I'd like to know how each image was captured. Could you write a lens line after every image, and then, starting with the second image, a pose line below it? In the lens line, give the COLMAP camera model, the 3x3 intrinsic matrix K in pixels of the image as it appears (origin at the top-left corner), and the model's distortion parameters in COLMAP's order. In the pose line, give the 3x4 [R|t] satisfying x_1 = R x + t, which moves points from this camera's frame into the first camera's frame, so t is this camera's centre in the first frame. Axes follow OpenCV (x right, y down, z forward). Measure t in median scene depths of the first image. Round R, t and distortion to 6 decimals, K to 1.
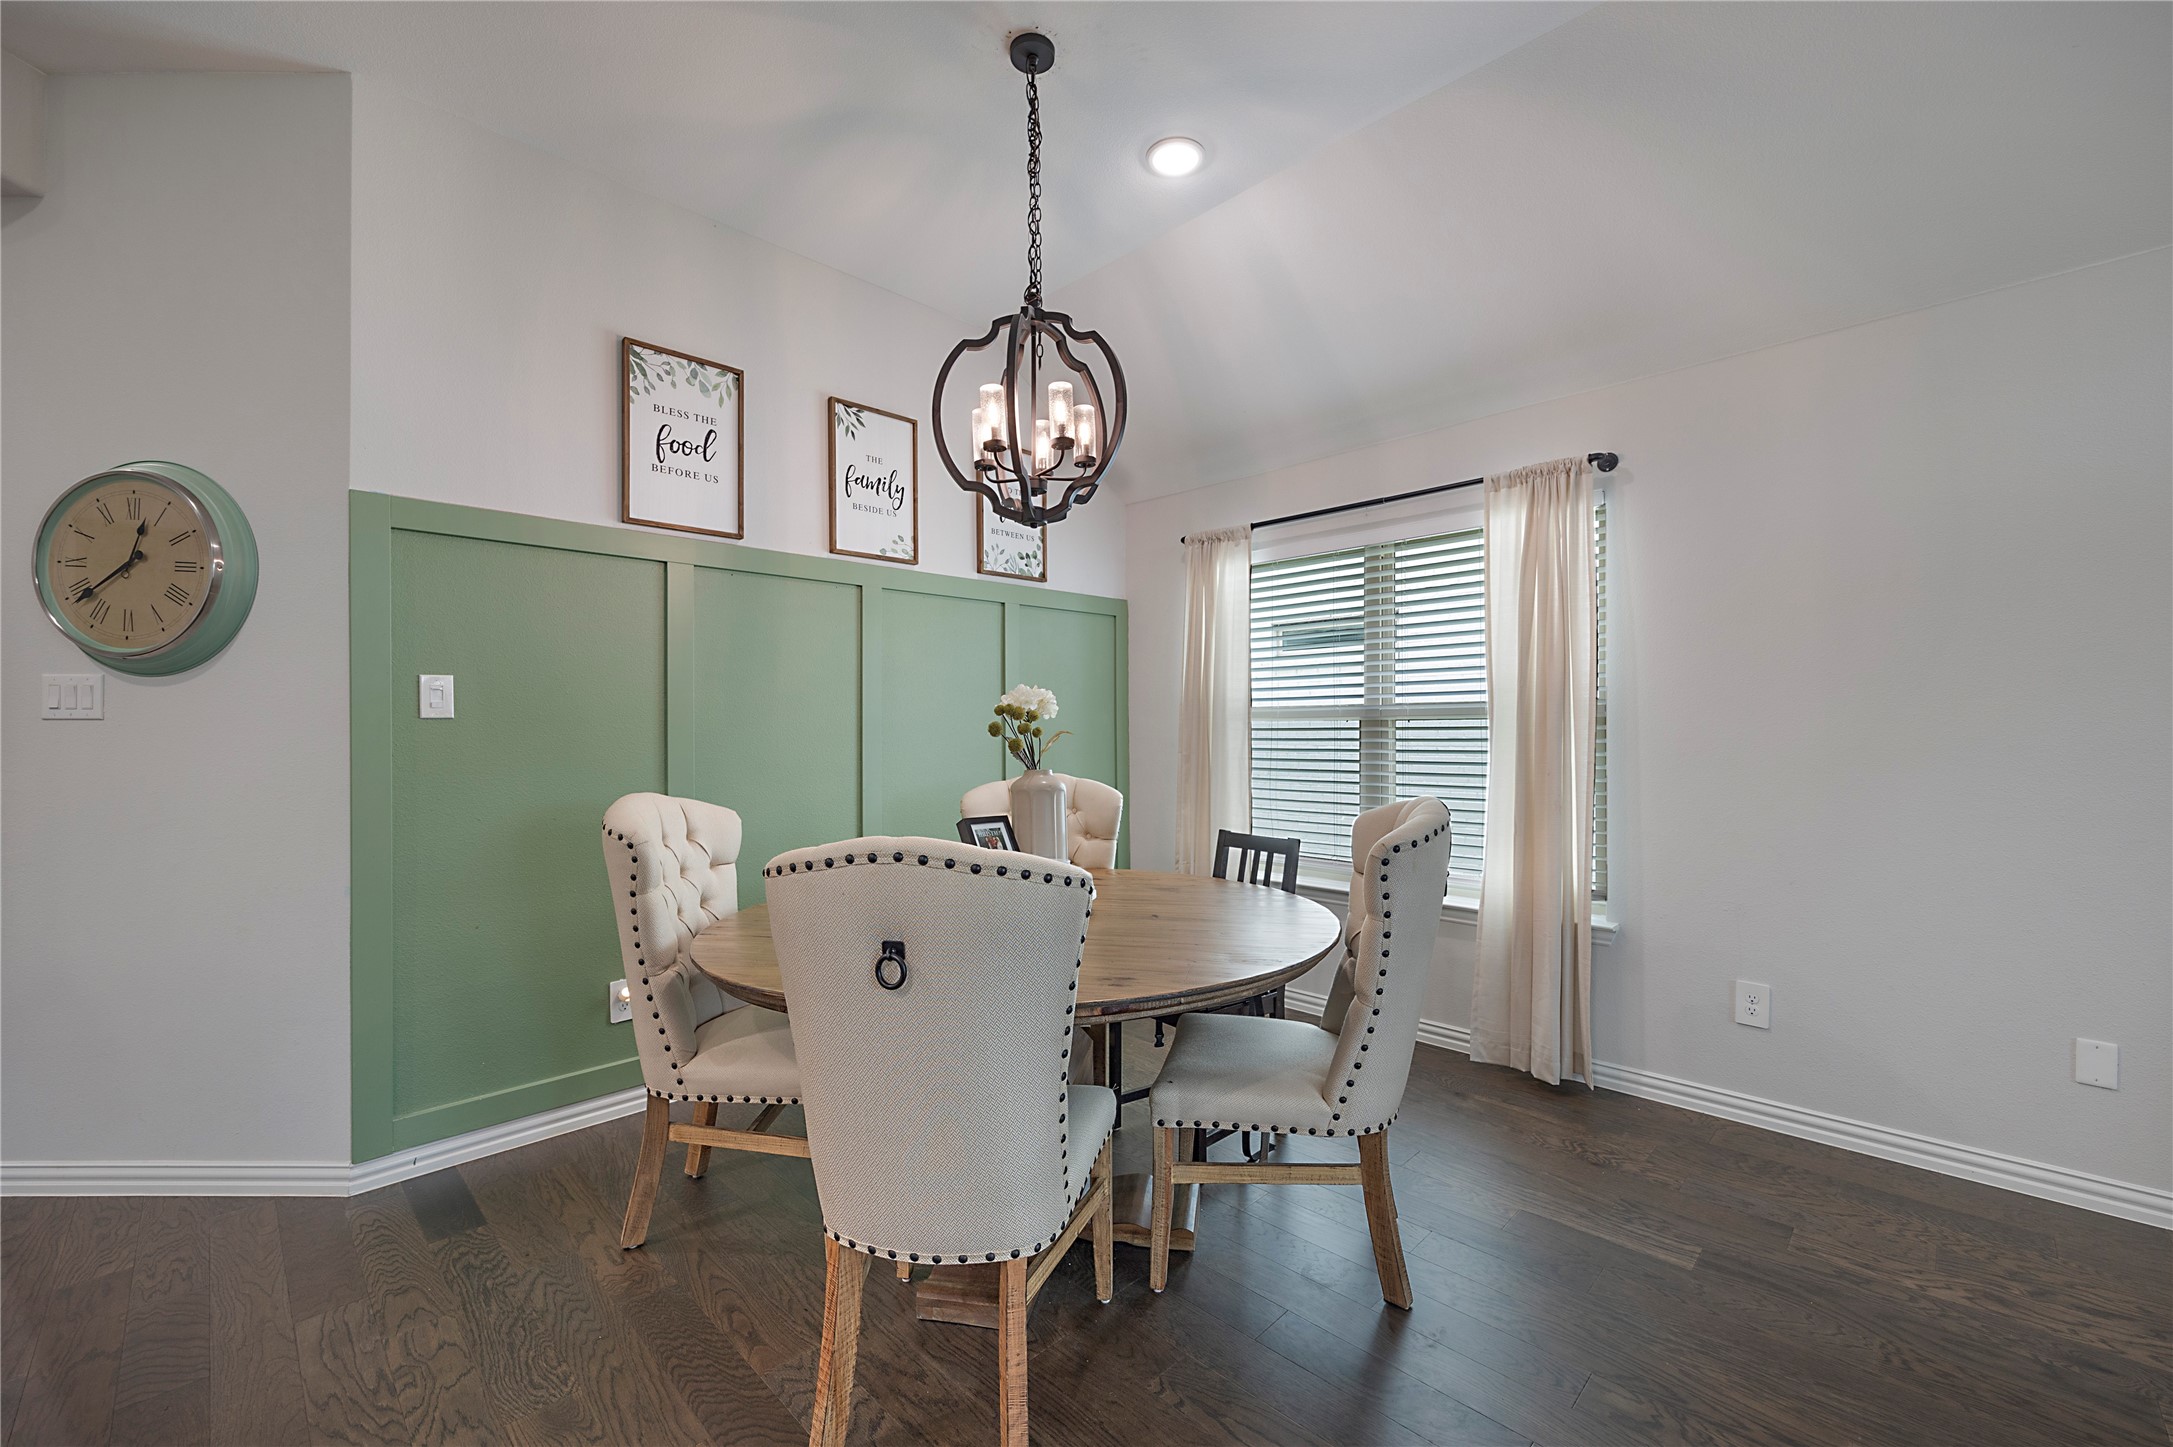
lens RADIAL K [[866.8, 0, 1098.8], [0, 866.8, 725.6], [0, 0, 1]] dist [-0.003115, 0.000160]
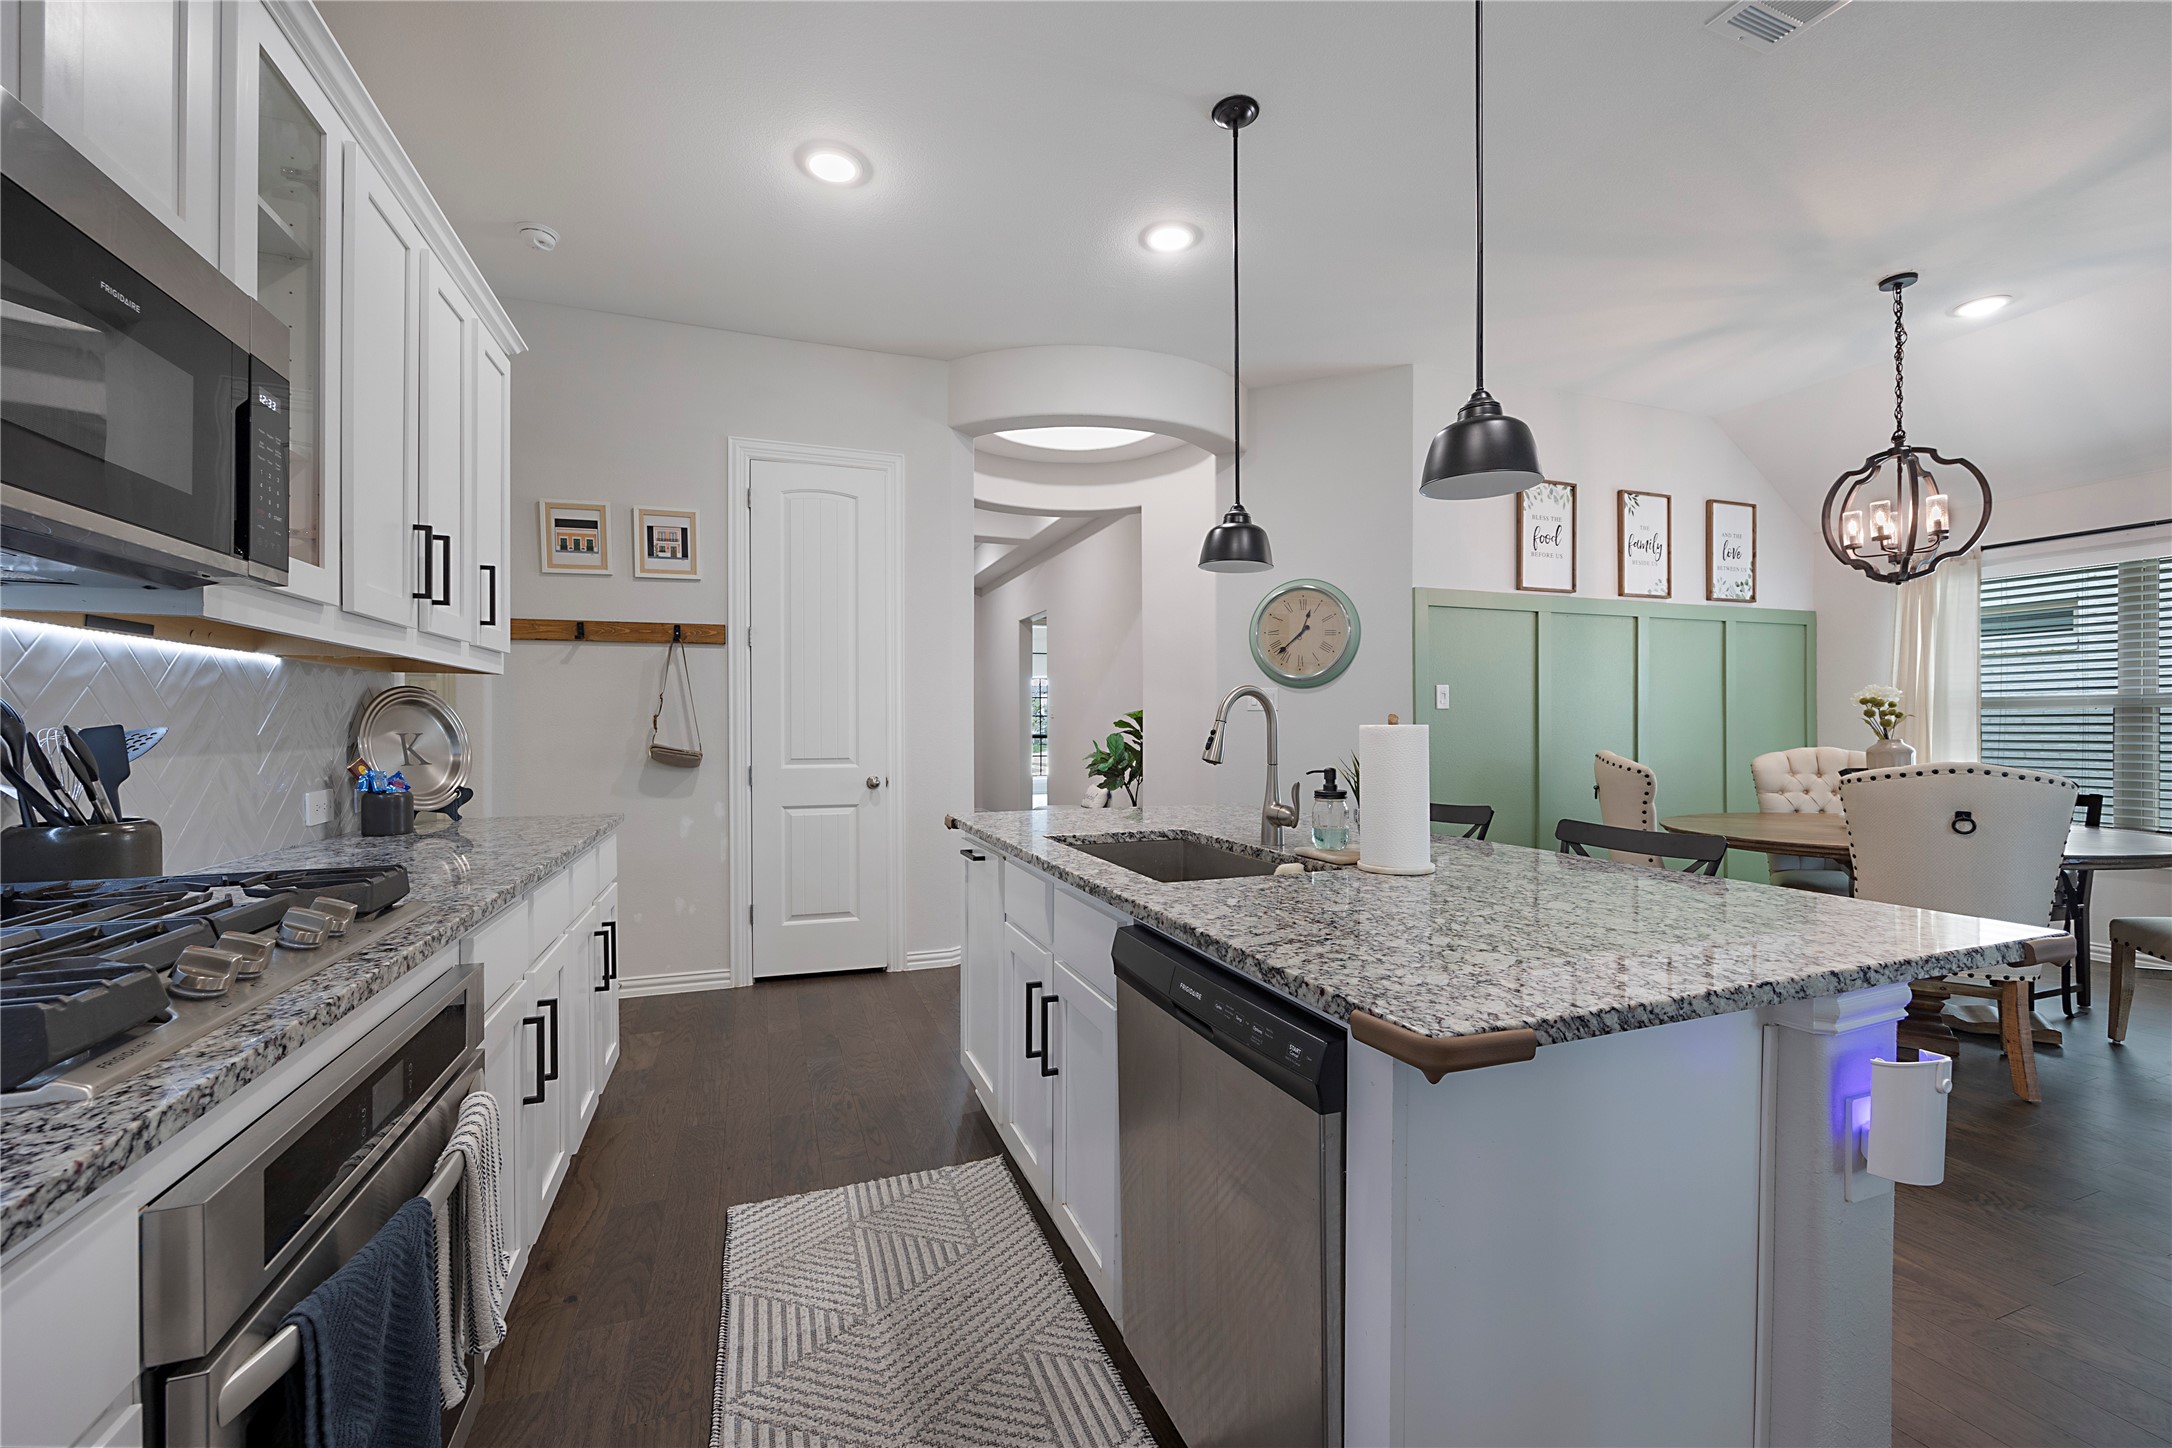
lens RADIAL K [[866.4, 0, 1072.8], [0, 866.4, 727.3], [0, 0, 1]] dist [-0.003115, 0.000160]
pose [[0.904694, 0.003101, -0.426051, -0.592836], [0.000510, 0.999965, 0.008362, 0.012214], [0.426062, -0.007782, 0.904660, -0.823497]]
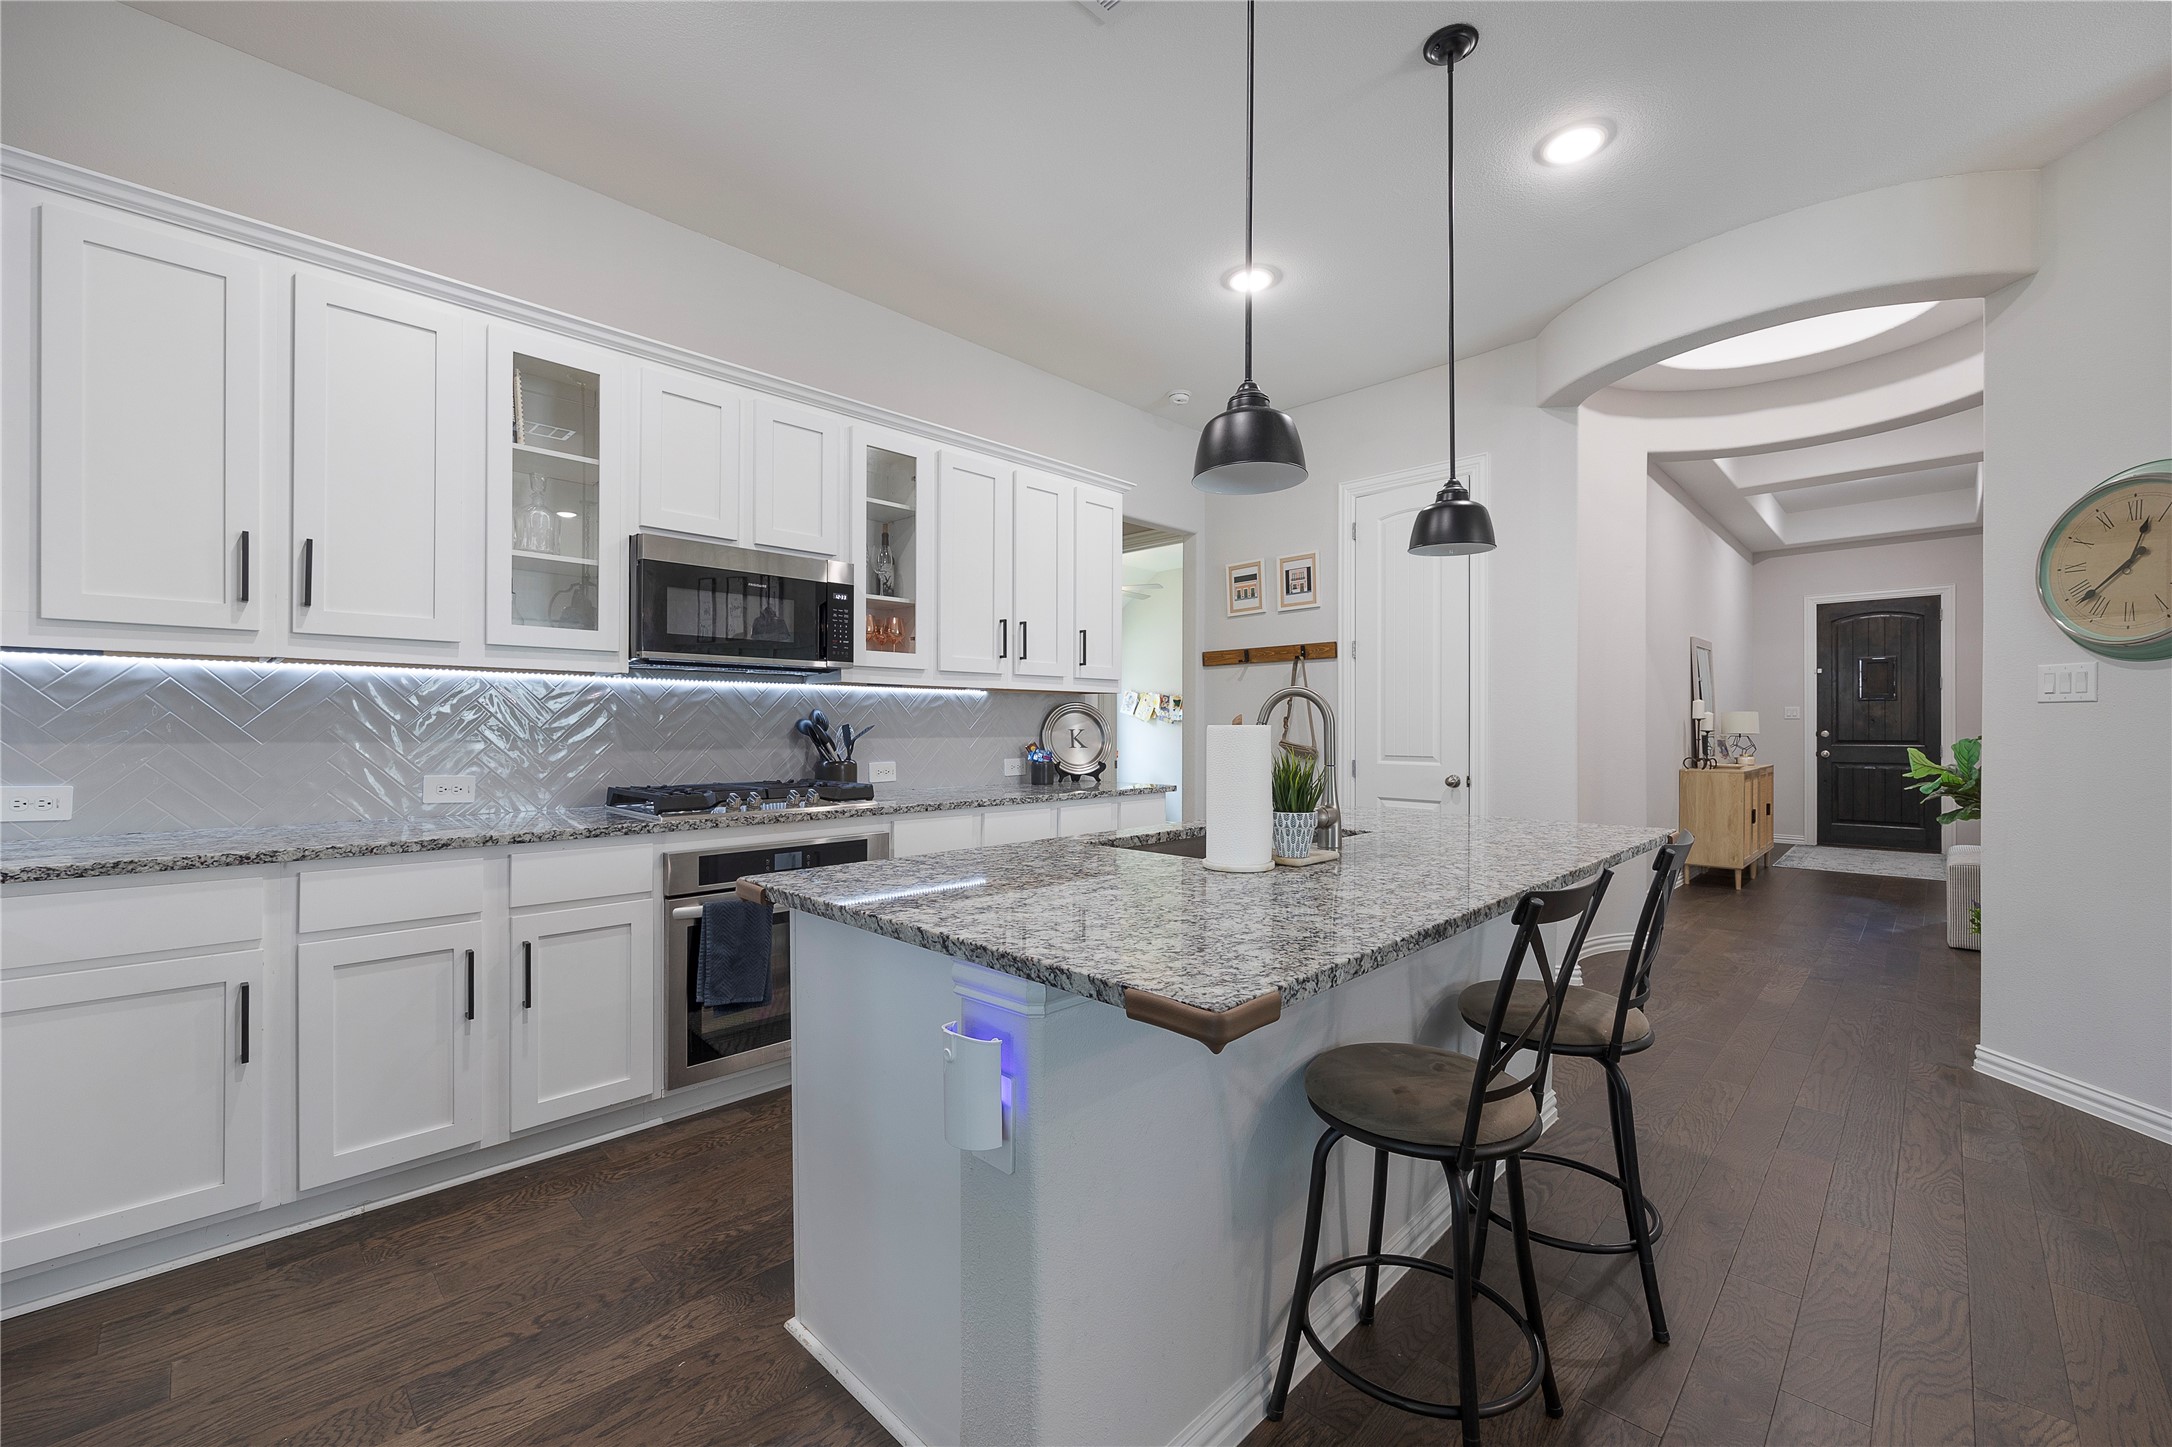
lens RADIAL K [[866.4, 0, 1093.7], [0, 866.4, 723.2], [0, 0, 1]] dist [-0.003115, 0.000160]
pose [[0.009634, 0.001392, -0.999953, -0.016776], [0.003832, 0.999992, 0.001429, 0.012456], [0.999946, -0.003846, 0.009629, -0.278686]]
